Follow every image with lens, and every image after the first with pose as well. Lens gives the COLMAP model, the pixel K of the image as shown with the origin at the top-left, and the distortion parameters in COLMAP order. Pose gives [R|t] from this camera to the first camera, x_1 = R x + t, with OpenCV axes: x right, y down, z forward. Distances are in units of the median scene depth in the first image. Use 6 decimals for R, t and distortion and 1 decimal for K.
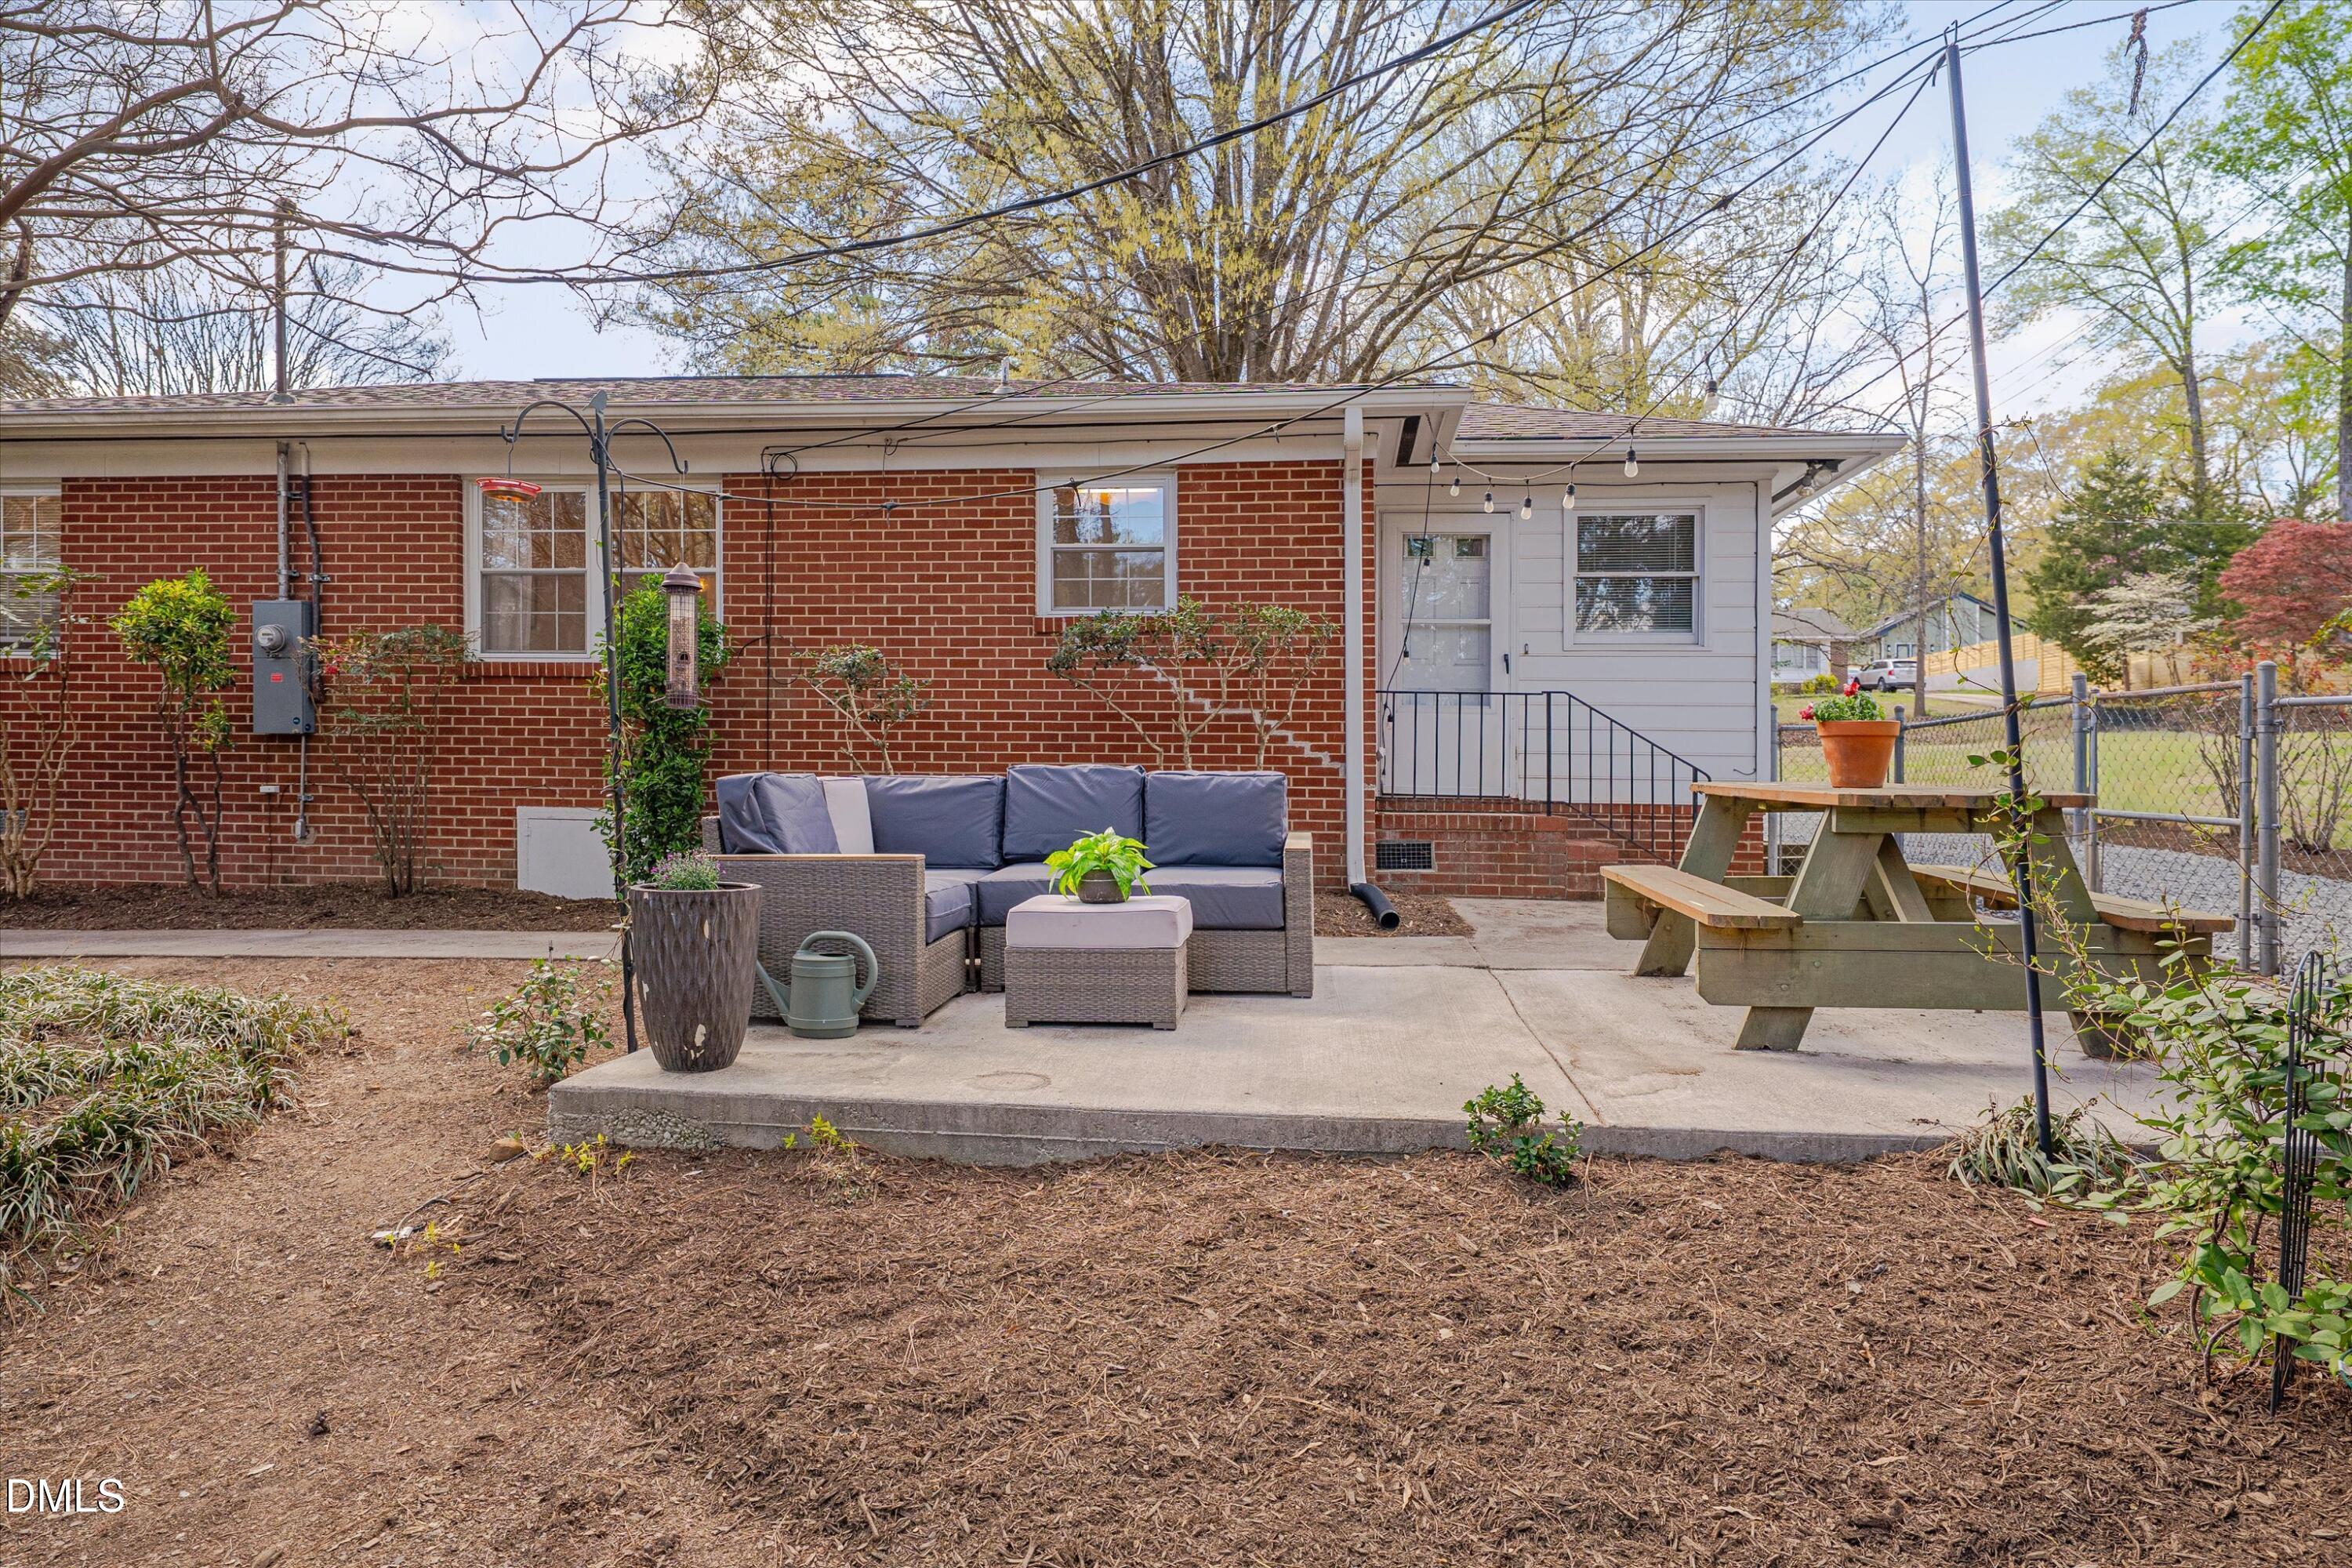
lens RADIAL K [[1274.8, 0, 1175.6], [0, 1274.8, 739.2], [0, 0, 1]] dist [0.011242, 0.000700]
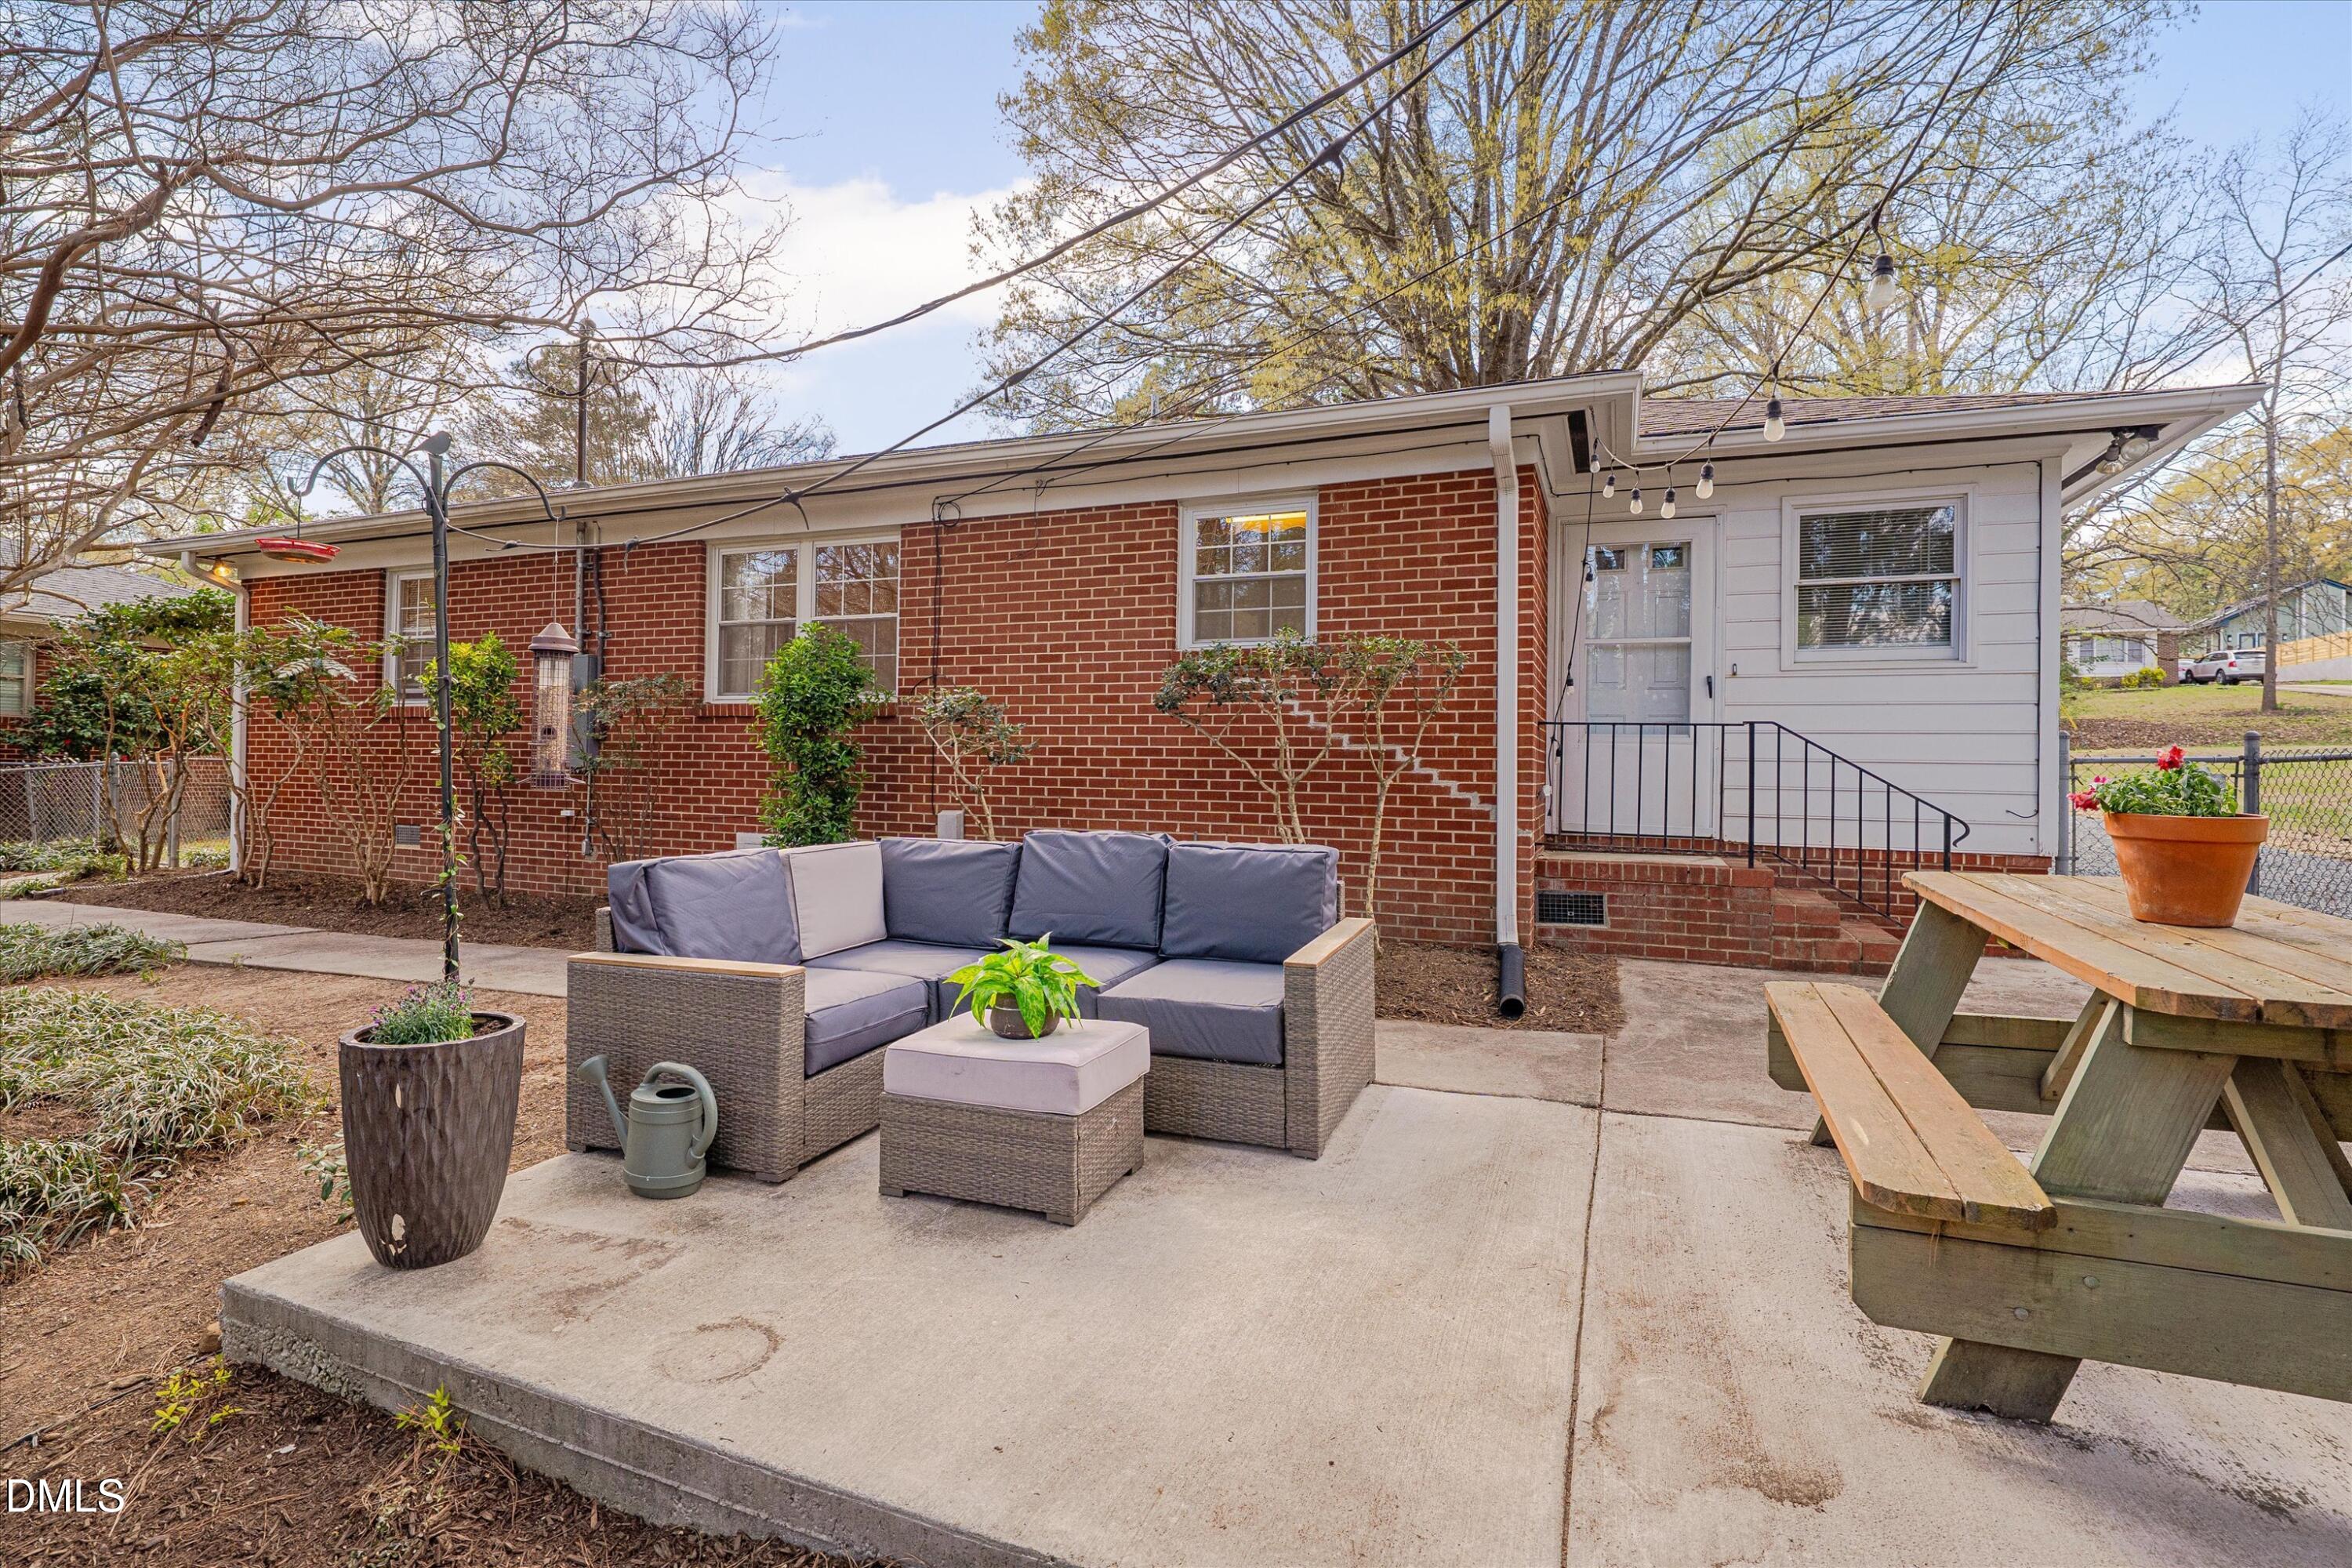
lens RADIAL K [[1059.5, 0, 1181.2], [0, 1059.5, 747.4], [0, 0, 1]] dist [-0.010870, 0.006176]
pose [[0.962778, -0.003414, -0.270273, 0.115250], [0.006308, 0.999932, 0.009838, -0.029282], [0.270221, -0.011176, 0.962734, 0.213198]]
